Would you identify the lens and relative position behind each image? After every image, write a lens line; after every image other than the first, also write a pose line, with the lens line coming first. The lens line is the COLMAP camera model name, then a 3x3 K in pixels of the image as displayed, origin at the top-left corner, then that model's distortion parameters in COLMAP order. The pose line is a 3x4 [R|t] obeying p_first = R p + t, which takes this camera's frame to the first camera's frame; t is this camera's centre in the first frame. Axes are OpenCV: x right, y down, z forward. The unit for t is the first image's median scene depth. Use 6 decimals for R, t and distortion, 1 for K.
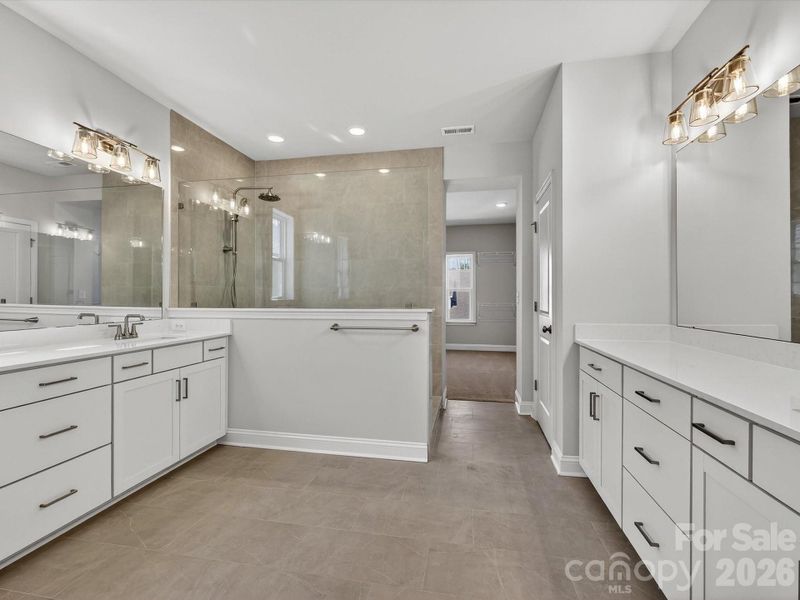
lens RADIAL K [[362.7, 0, 400.0], [0, 362.7, 298.0], [0, 0, 1]] dist [0.002381, -0.002155]
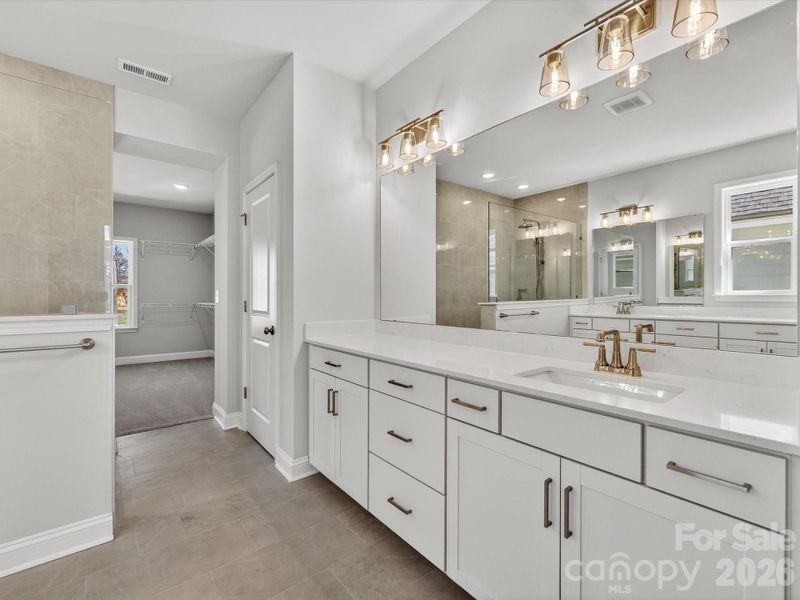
lens RADIAL K [[362.7, 0, 401.4], [0, 362.7, 296.6], [0, 0, 1]] dist [0.002381, -0.002155]
pose [[0.633832, -0.000910, 0.773470, -0.117423], [0.001337, 0.999999, 0.000081, -0.000993], [-0.773470, 0.000983, 0.633832, 0.170078]]
